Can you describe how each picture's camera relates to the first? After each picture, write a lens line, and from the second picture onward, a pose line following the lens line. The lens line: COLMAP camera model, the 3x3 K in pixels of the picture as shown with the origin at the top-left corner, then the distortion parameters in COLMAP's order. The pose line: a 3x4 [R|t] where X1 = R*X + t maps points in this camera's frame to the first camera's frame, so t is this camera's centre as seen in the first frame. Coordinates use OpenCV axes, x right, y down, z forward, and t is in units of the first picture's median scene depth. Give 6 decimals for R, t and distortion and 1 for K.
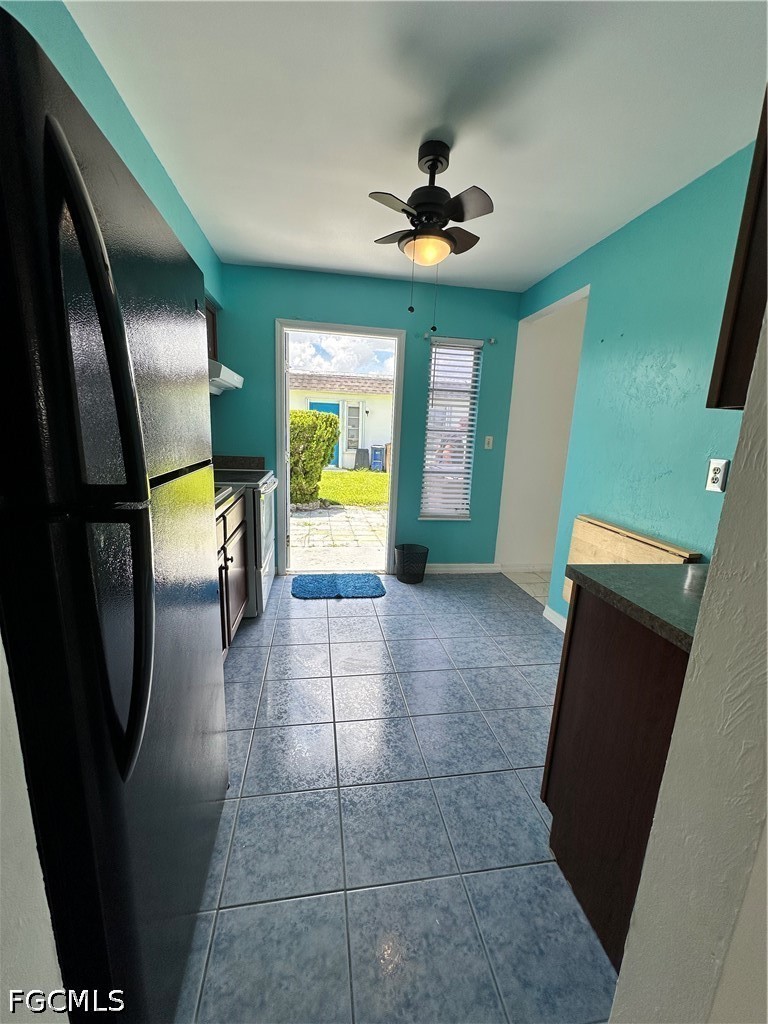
lens RADIAL K [[409.5, 0, 383.0], [0, 409.5, 512.0], [0, 0, 1]] dist [-0.004227, 0.001423]
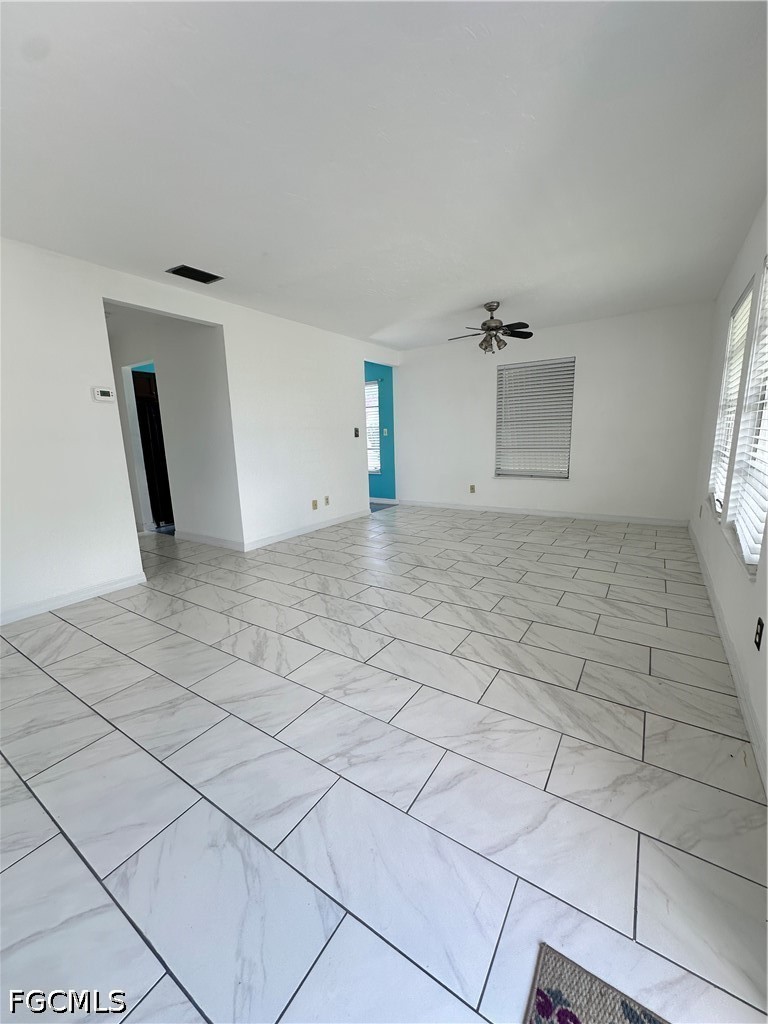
lens RADIAL K [[409.5, 0, 384.5], [0, 409.5, 512.8], [0, 0, 1]] dist [-0.004227, 0.001423]
pose [[0.735607, 0.073129, -0.673450, 2.745306], [-0.085688, 0.996215, 0.014582, 0.303781], [0.671967, 0.046980, 0.739089, -0.660477]]
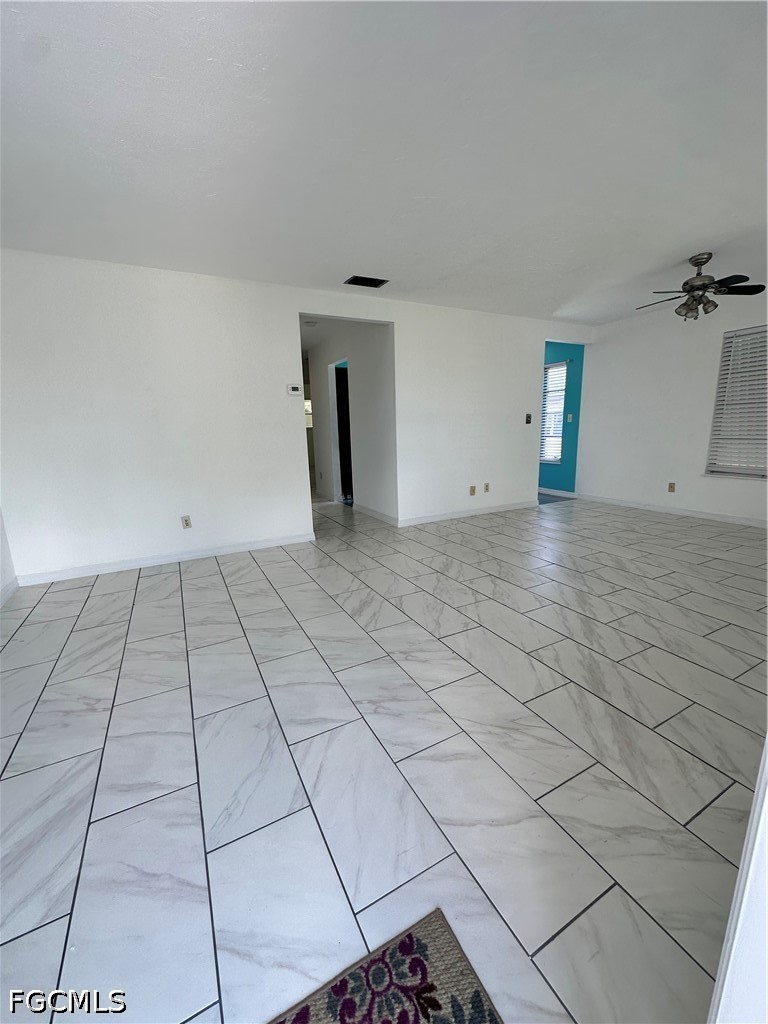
lens RADIAL K [[409.5, 0, 383.8], [0, 409.5, 512.9], [0, 0, 1]] dist [-0.004227, 0.001423]
pose [[0.320382, 0.154313, -0.934635, 2.960550], [-0.157011, 0.981646, 0.108253, 0.275171], [0.934186, 0.112065, 0.338730, -0.460603]]
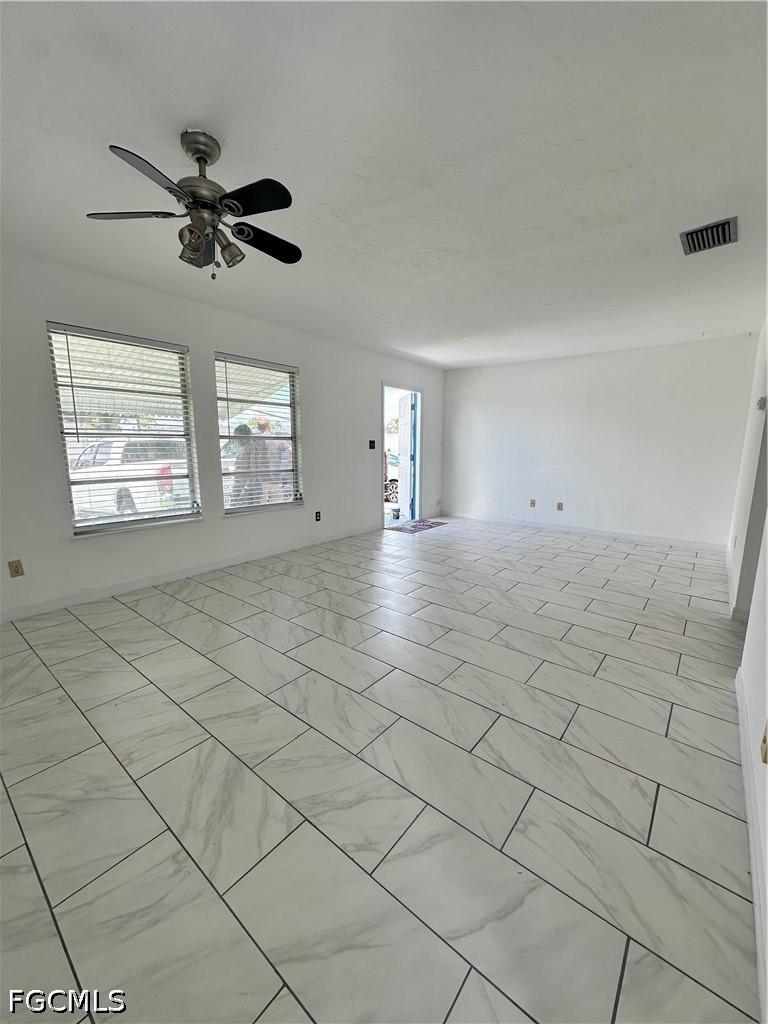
lens RADIAL K [[409.5, 0, 383.0], [0, 409.5, 513.3], [0, 0, 1]] dist [-0.004227, 0.001423]
pose [[-0.668113, -0.162705, 0.726052, 0.760696], [0.122726, 0.938336, 0.323209, -0.264520], [-0.733869, 0.305046, -0.606946, 1.582018]]
